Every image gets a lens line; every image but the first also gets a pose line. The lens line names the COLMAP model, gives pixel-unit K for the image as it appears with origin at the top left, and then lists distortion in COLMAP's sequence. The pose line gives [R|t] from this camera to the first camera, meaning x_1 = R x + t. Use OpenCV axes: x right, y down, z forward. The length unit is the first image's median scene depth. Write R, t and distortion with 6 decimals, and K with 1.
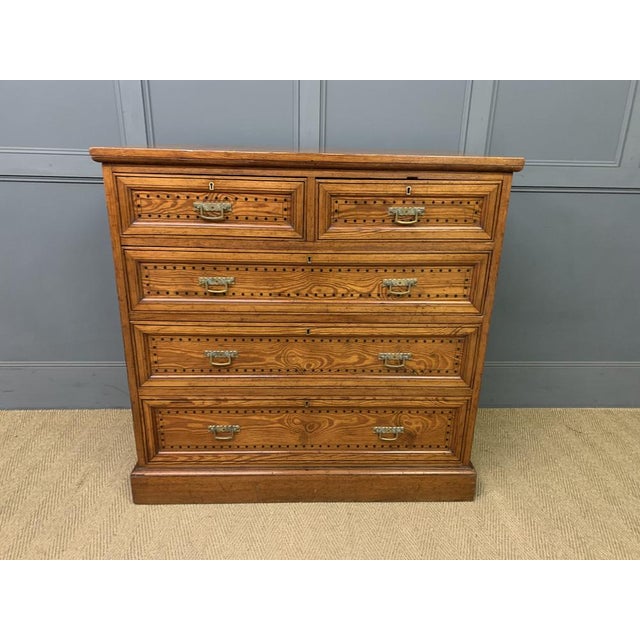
lens RADIAL K [[488.3, 0, 320.0], [0, 488.3, 320.0], [0, 0, 1]] dist [0.108403, -0.190372]
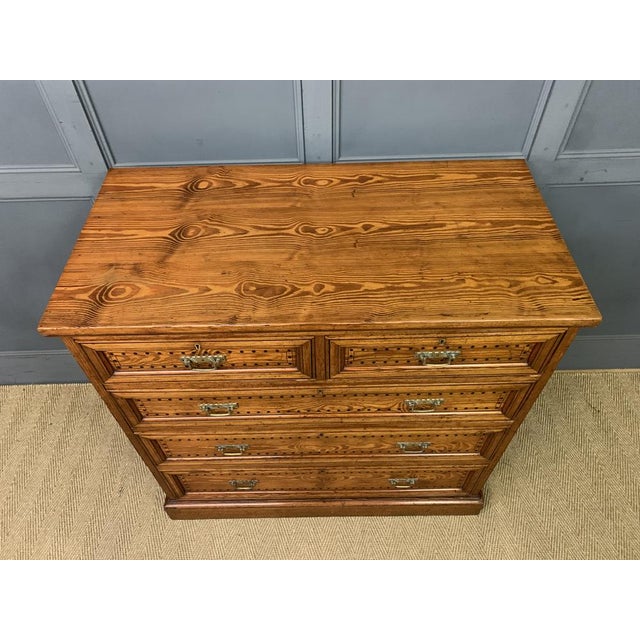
lens RADIAL K [[488.3, 0, 320.0], [0, 488.3, 320.0], [0, 0, 1]] dist [0.108403, -0.190372]
pose [[0.998833, -0.003268, -0.048183, 0.019264], [0.026943, 0.865706, 0.499827, -0.643353], [0.040079, -0.500542, 0.864784, 0.297554]]
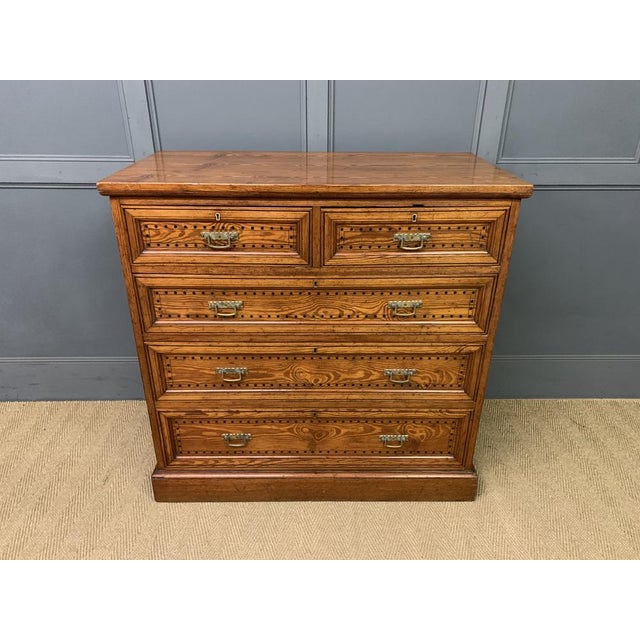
lens RADIAL K [[488.3, 0, 320.0], [0, 488.3, 320.0], [0, 0, 1]] dist [0.108403, -0.190372]
pose [[0.999442, -0.001133, -0.033376, 0.020481], [0.004831, 0.993817, 0.110924, -0.155871], [0.033044, -0.111024, 0.993268, -0.015949]]
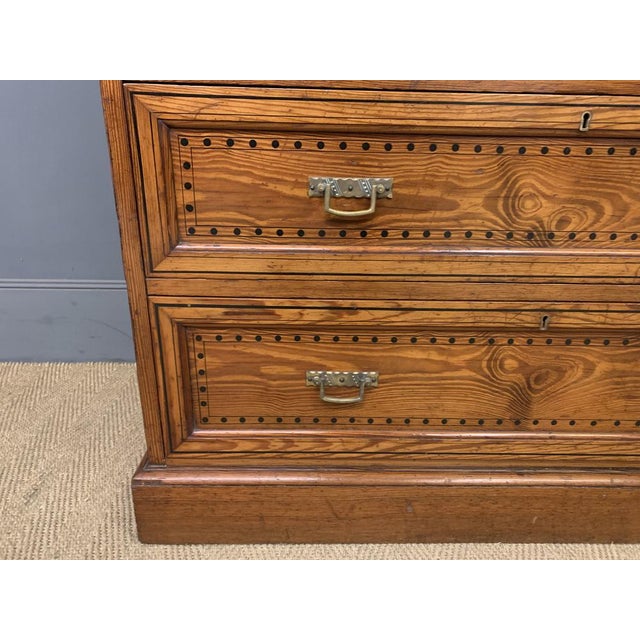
lens RADIAL K [[488.3, 0, 320.0], [0, 488.3, 320.0], [0, 0, 1]] dist [0.108403, -0.190372]
pose [[0.999849, 0.003619, -0.017015, -0.224990], [-0.003231, 0.999735, 0.022772, 0.171730], [0.017093, -0.022714, 0.999596, 0.613100]]
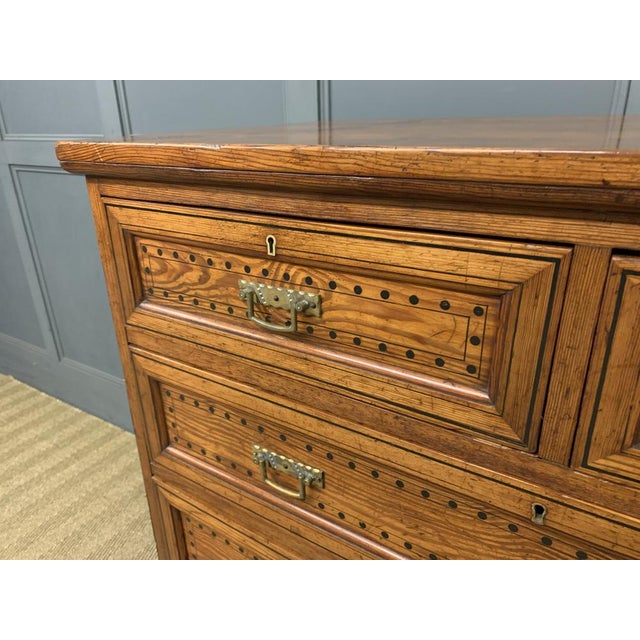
lens RADIAL K [[488.3, 0, 320.0], [0, 488.3, 320.0], [0, 0, 1]] dist [0.108403, -0.190372]
pose [[0.818419, 0.184351, -0.544248, 0.010603], [-0.156046, 0.982850, 0.098260, -0.234167], [0.553029, 0.004510, 0.833150, 0.656948]]
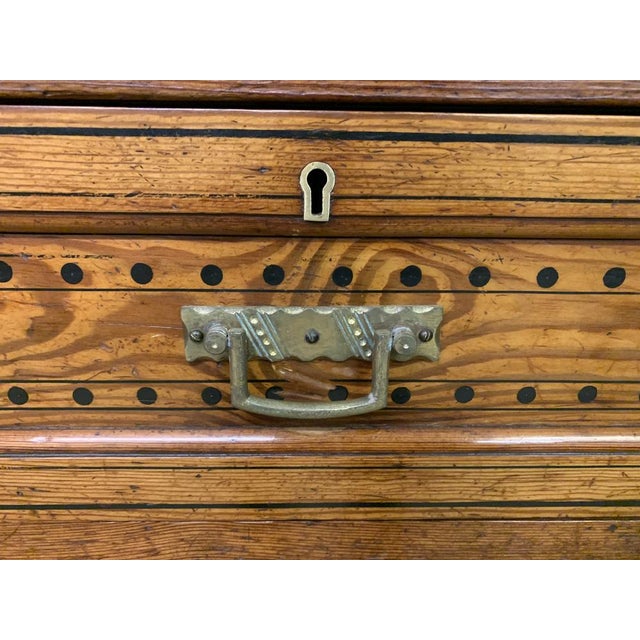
lens RADIAL K [[488.3, 0, 320.0], [0, 488.3, 320.0], [0, 0, 1]] dist [0.108403, -0.190372]
pose [[0.999804, -0.005980, -0.018880, -0.196391], [0.005746, 0.999906, -0.012435, -0.213687], [0.018953, 0.012324, 0.999744, 0.788539]]
